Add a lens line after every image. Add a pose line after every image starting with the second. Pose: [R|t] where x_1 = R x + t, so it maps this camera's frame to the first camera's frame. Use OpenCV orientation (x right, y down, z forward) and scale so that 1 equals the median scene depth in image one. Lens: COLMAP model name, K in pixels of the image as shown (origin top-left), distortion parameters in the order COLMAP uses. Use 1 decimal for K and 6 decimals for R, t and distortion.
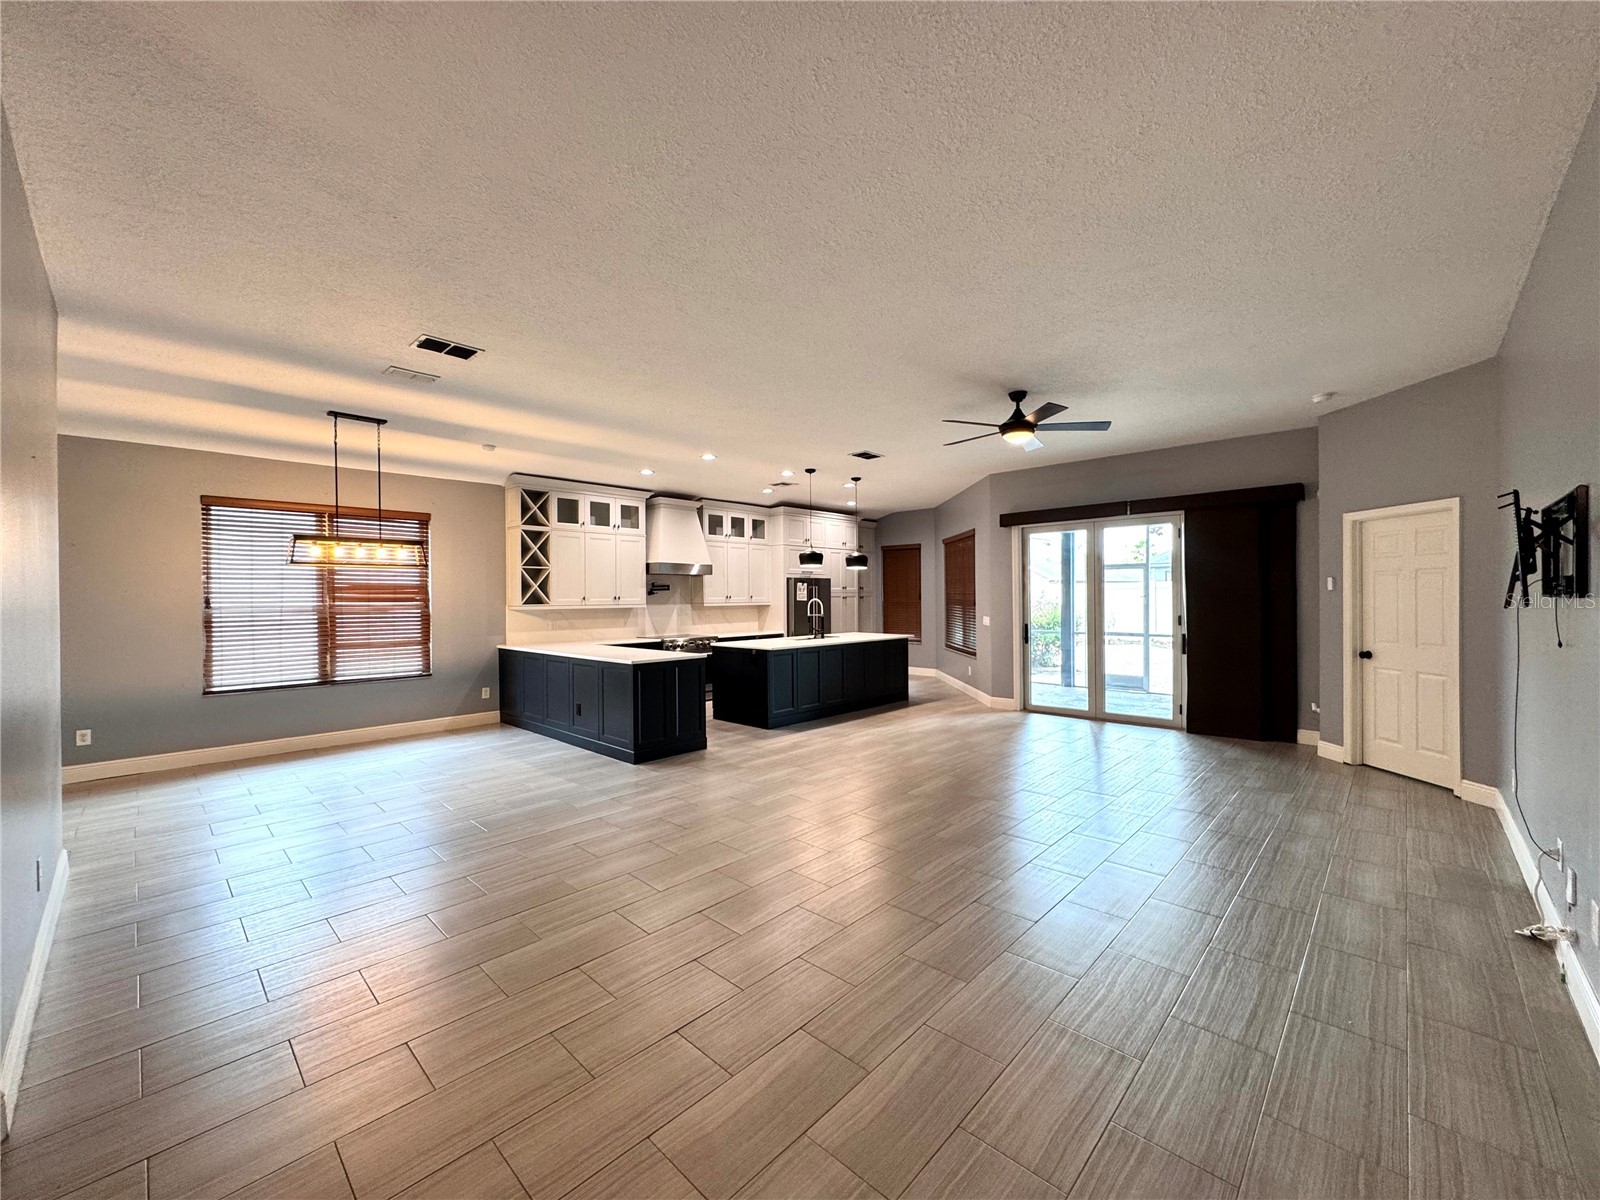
lens RADIAL K [[638.6, 0, 802.3], [0, 638.6, 600.6], [0, 0, 1]] dist [-0.006520, 0.001825]
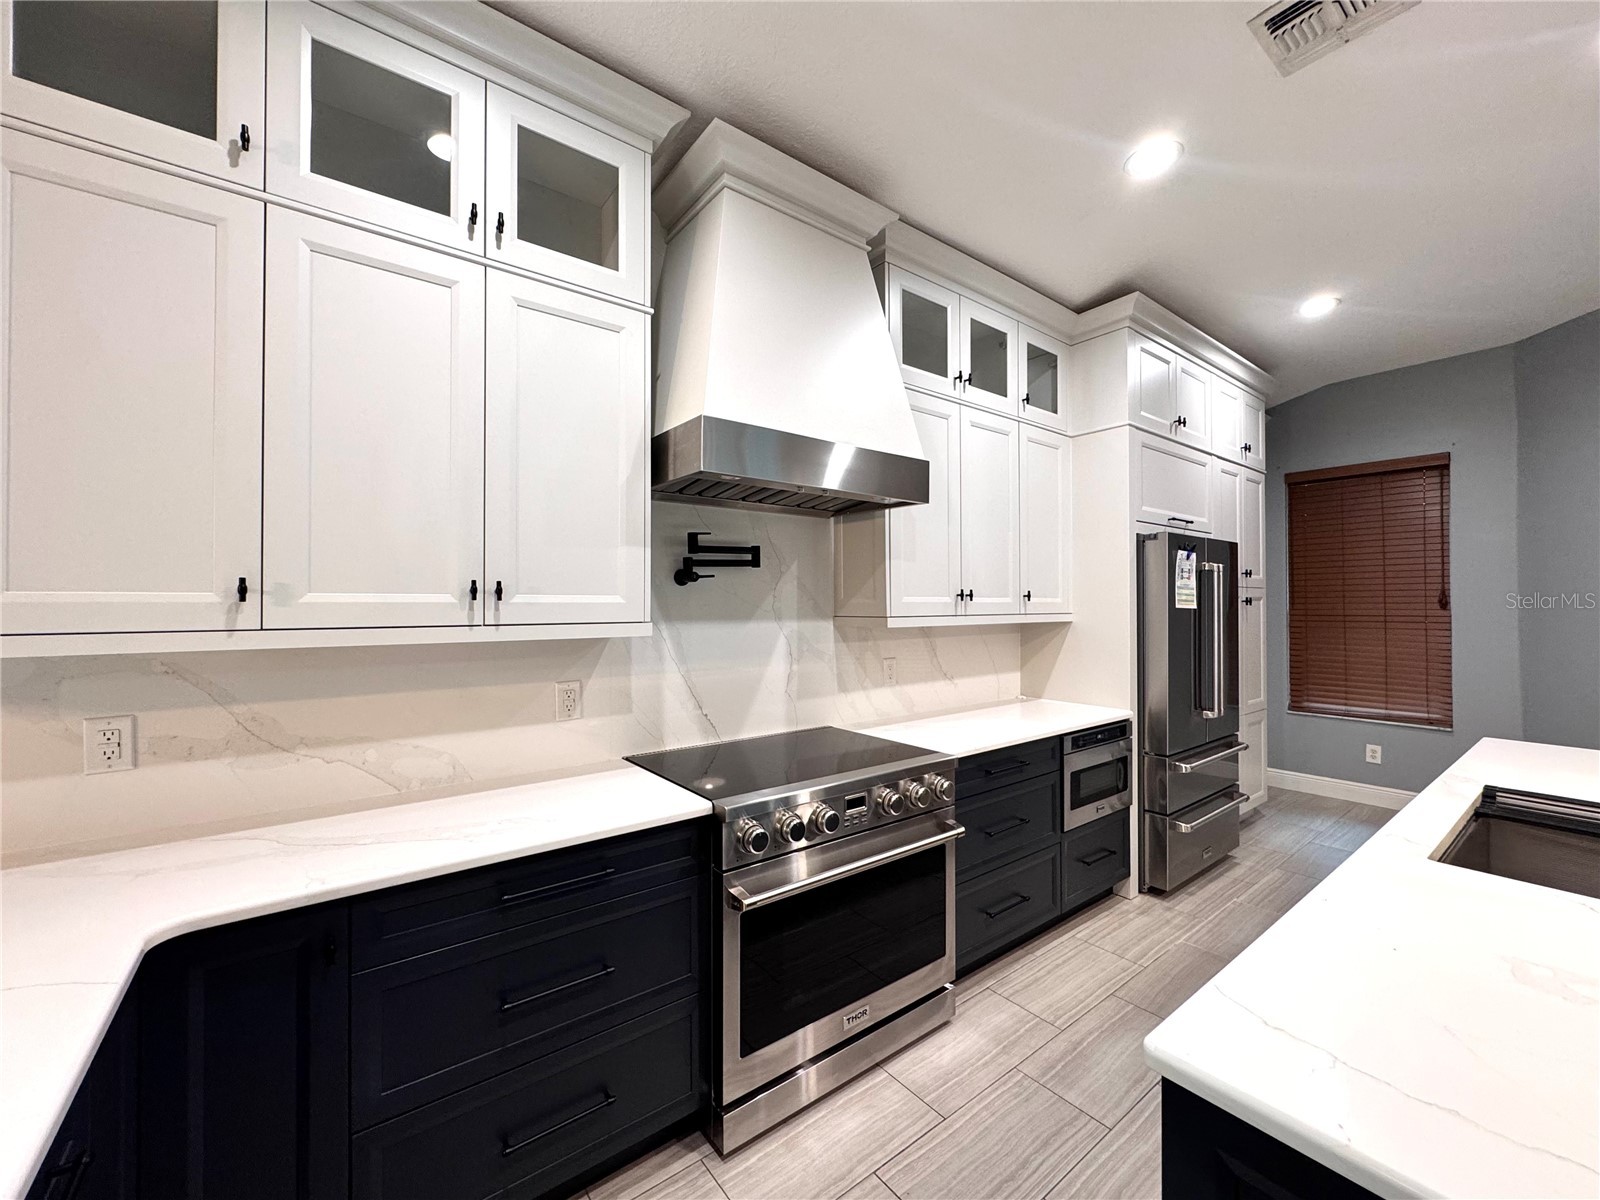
lens RADIAL K [[638.6, 0, 799.5], [0, 638.6, 600.0], [0, 0, 1]] dist [-0.006520, 0.001825]
pose [[0.987531, 0.002862, -0.157399, -0.167537], [-0.005045, 0.999896, -0.013475, 0.000848], [0.157344, 0.014101, 0.987443, 0.828588]]
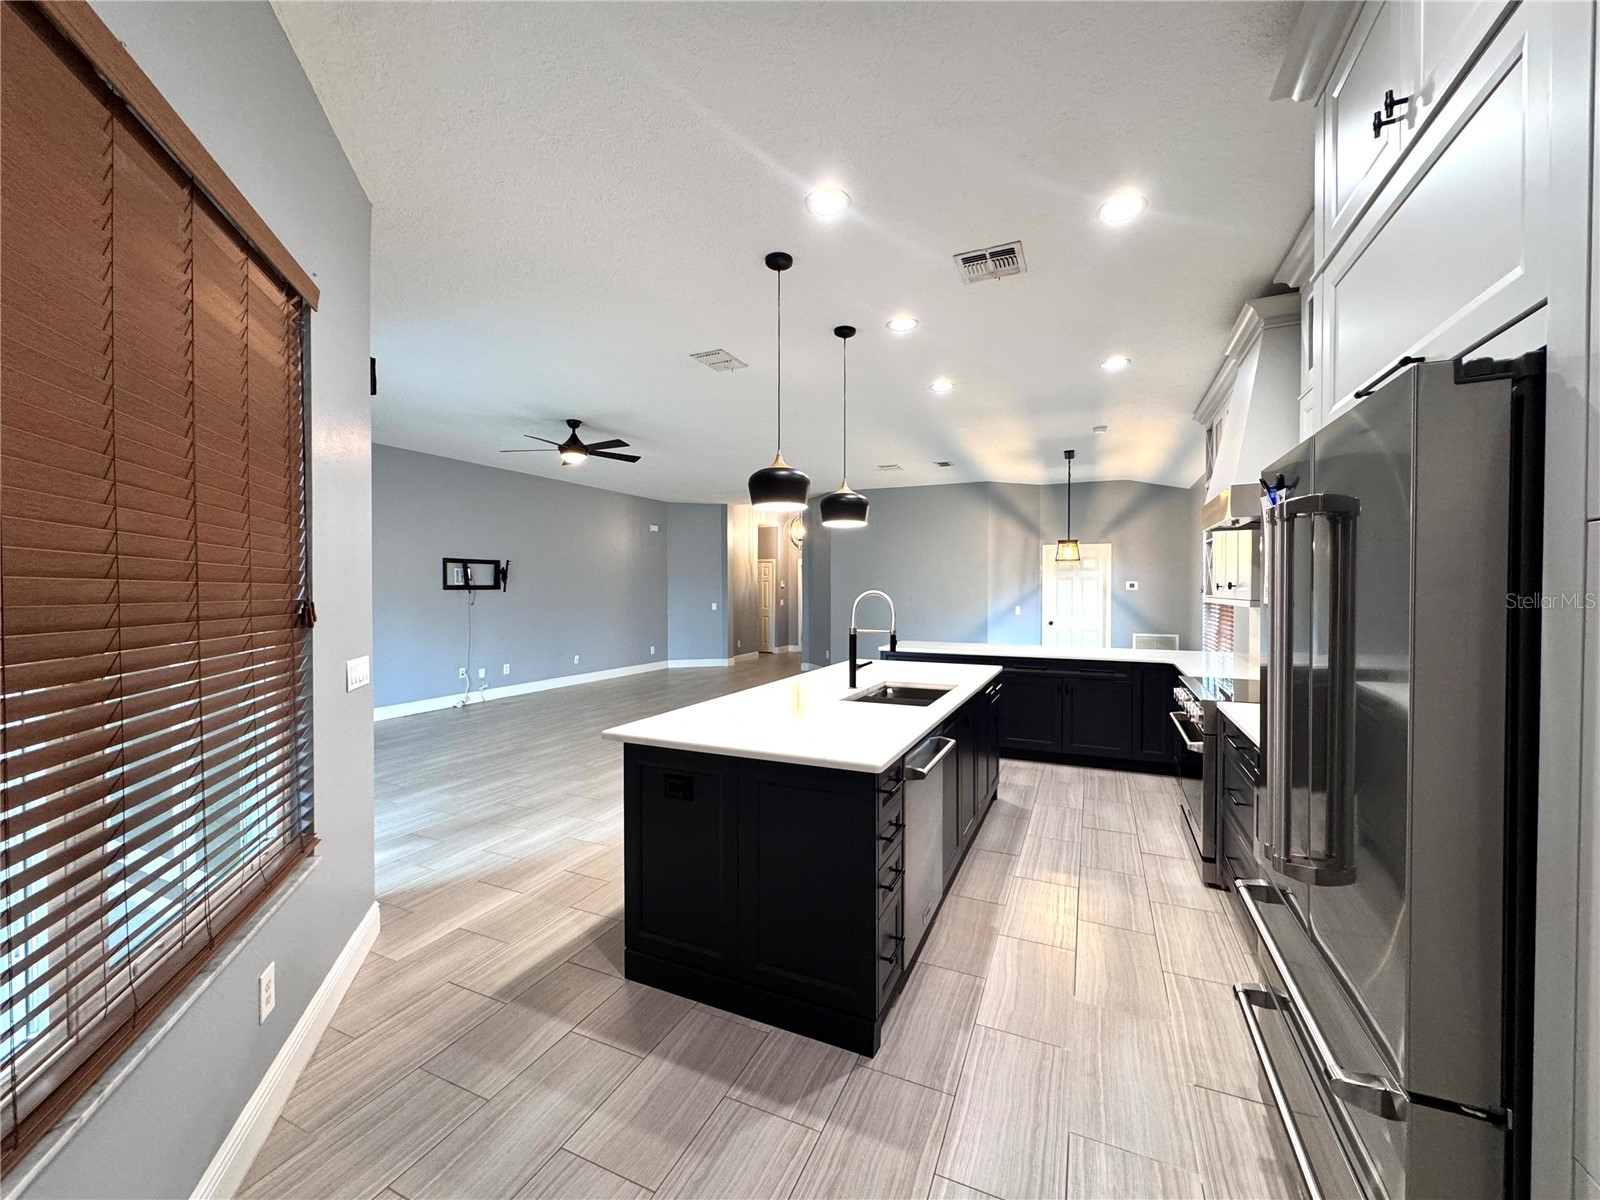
lens RADIAL K [[638.6, 0, 800.3], [0, 638.6, 598.5], [0, 0, 1]] dist [-0.006520, 0.001825]
pose [[-0.946157, 0.012759, -0.323457, 0.195462], [0.005230, 0.999695, 0.024138, -0.008425], [0.323666, 0.021147, -0.945935, 1.371590]]
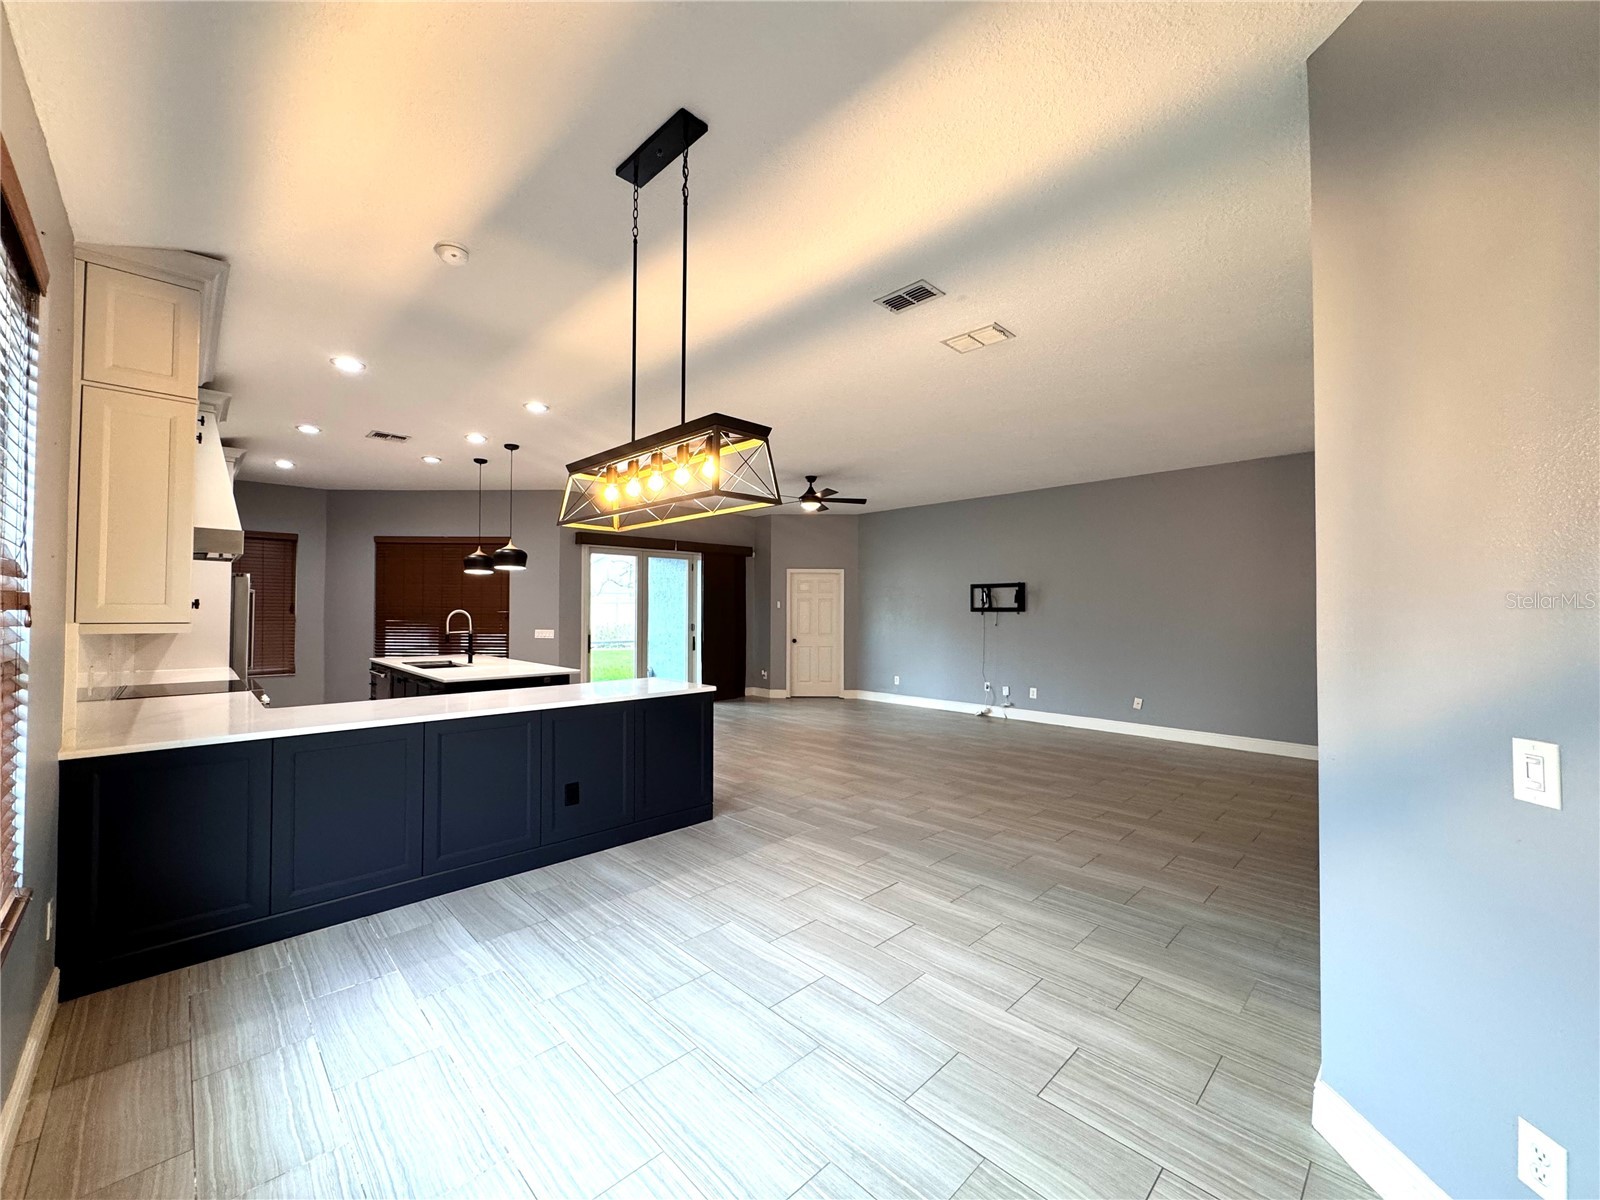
lens RADIAL K [[638.6, 0, 800.7], [0, 638.6, 600.3], [0, 0, 1]] dist [-0.006520, 0.001825]
pose [[0.035055, 0.024046, 0.999096, -0.707196], [0.002736, 0.999704, -0.024157, 0.004494], [-0.999382, 0.003580, 0.034979, 0.580060]]
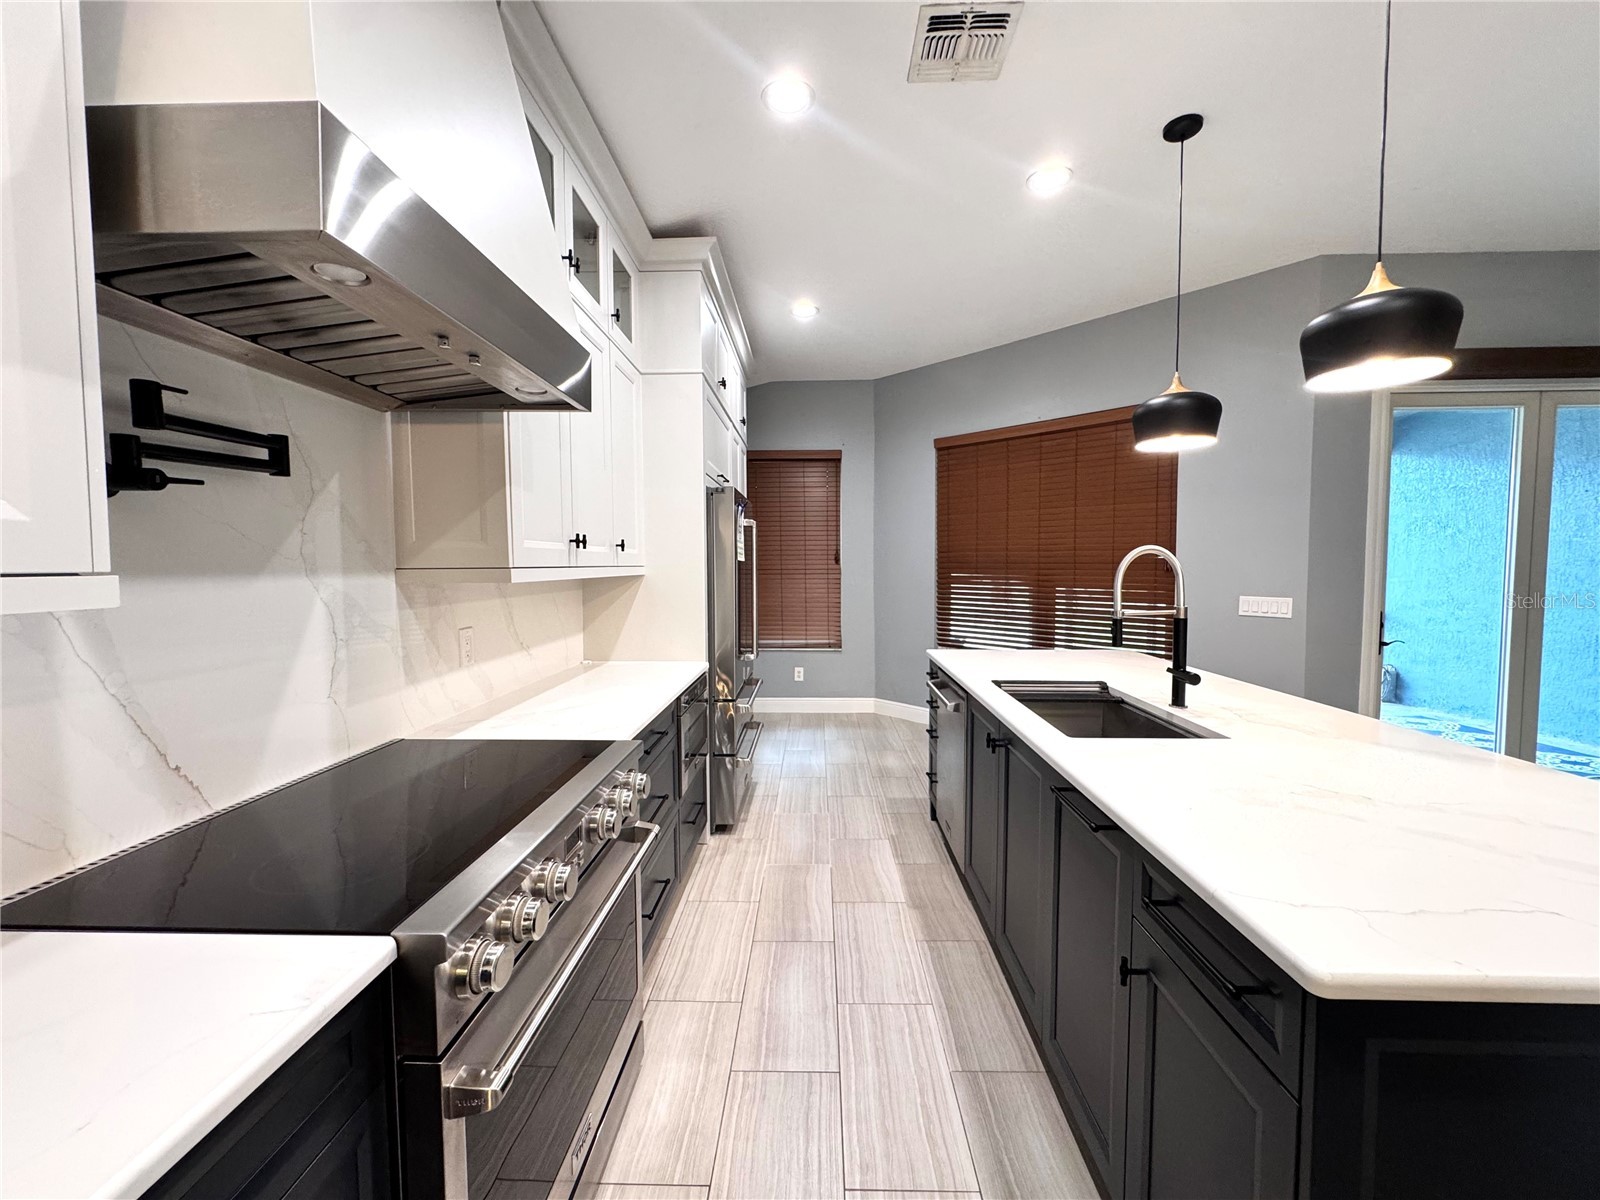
lens RADIAL K [[638.6, 0, 800.7], [0, 638.6, 599.9], [0, 0, 1]] dist [-0.006520, 0.001825]
pose [[0.744150, -0.033812, 0.667157, -0.243057], [0.004511, 0.998950, 0.045596, 0.006033], [-0.667998, -0.030921, 0.743521, 0.910152]]
